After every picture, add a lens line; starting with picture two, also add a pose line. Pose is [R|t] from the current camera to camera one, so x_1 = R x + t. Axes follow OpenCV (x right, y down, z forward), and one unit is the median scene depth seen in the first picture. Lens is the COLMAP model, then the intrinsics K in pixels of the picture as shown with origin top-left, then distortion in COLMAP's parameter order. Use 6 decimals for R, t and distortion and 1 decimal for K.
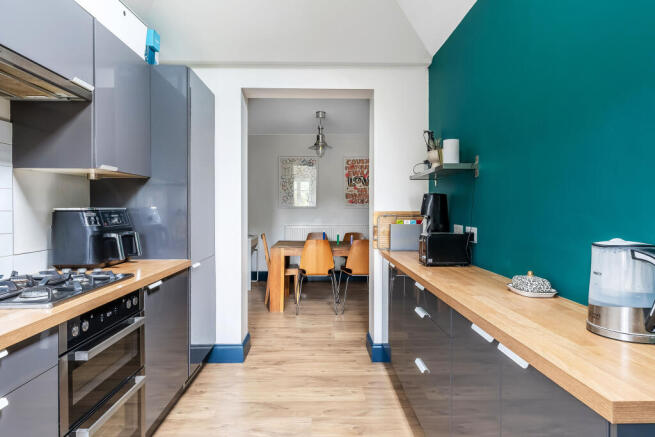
lens RADIAL K [[407.2, 0, 327.4], [0, 407.2, 217.1], [0, 0, 1]] dist [-0.003434, 0.000560]
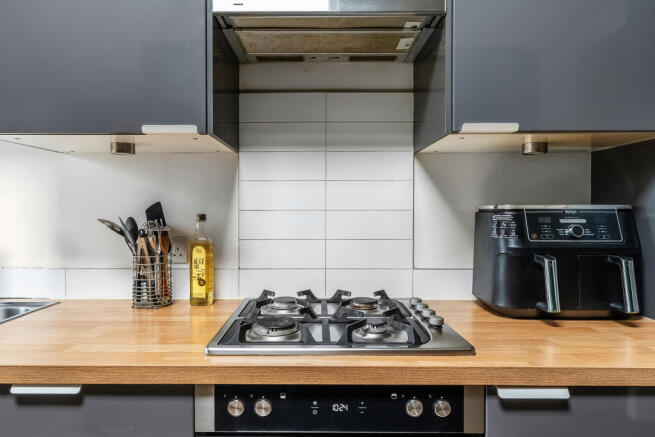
lens RADIAL K [[407.2, 0, 326.2], [0, 407.2, 217.9], [0, 0, 1]] dist [-0.003434, 0.000560]
pose [[-0.032713, 0.026872, -0.999103, -0.014109], [-0.018318, 0.999454, 0.027481, -0.017978], [0.999297, 0.019200, -0.032203, 0.844960]]
